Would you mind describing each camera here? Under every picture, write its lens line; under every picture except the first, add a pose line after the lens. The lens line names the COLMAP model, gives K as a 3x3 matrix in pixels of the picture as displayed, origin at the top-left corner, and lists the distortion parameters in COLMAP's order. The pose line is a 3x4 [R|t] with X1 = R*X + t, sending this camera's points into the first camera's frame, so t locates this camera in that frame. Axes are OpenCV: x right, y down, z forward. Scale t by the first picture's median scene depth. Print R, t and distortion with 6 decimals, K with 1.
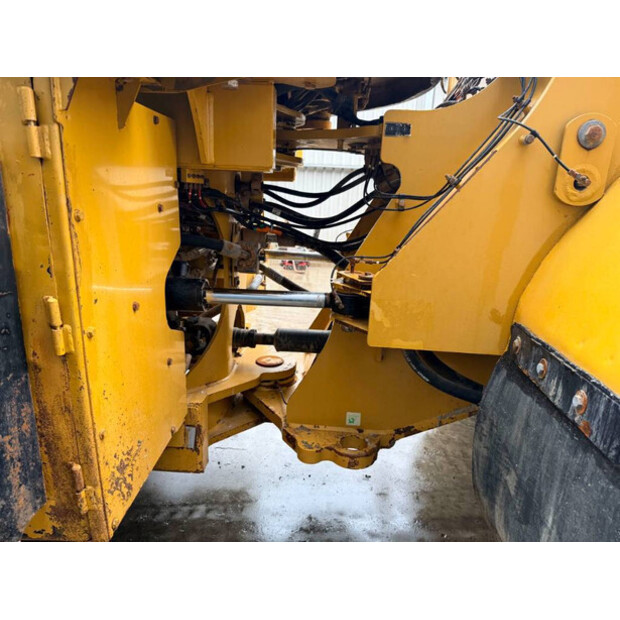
lens RADIAL K [[441.0, 0, 311.1], [0, 441.0, 311.3], [0, 0, 1]] dist [0.069279, -0.087819]
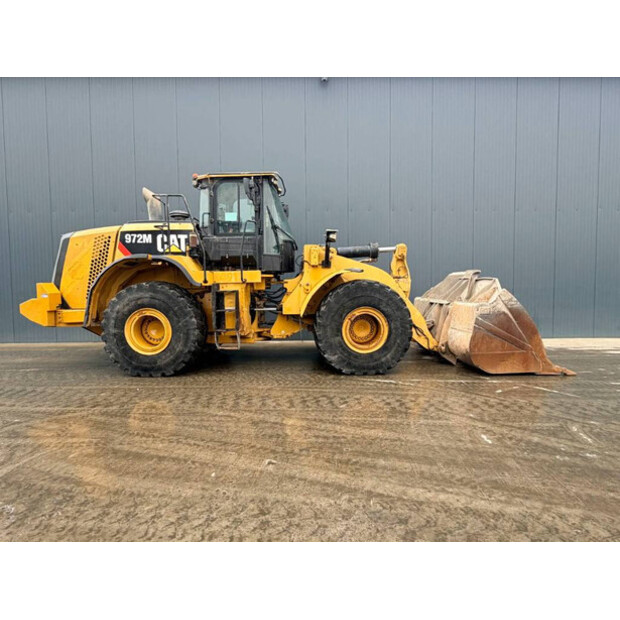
lens RADIAL K [[370.4, 0, 313.4], [0, 370.4, 313.2], [0, 0, 1]] dist [-0.008602, 0.001050]
pose [[0.998671, -0.044952, 0.025209, 0.476691], [0.048760, 0.982523, -0.179643, 1.044207], [-0.016693, 0.180633, 0.983409, -4.369715]]
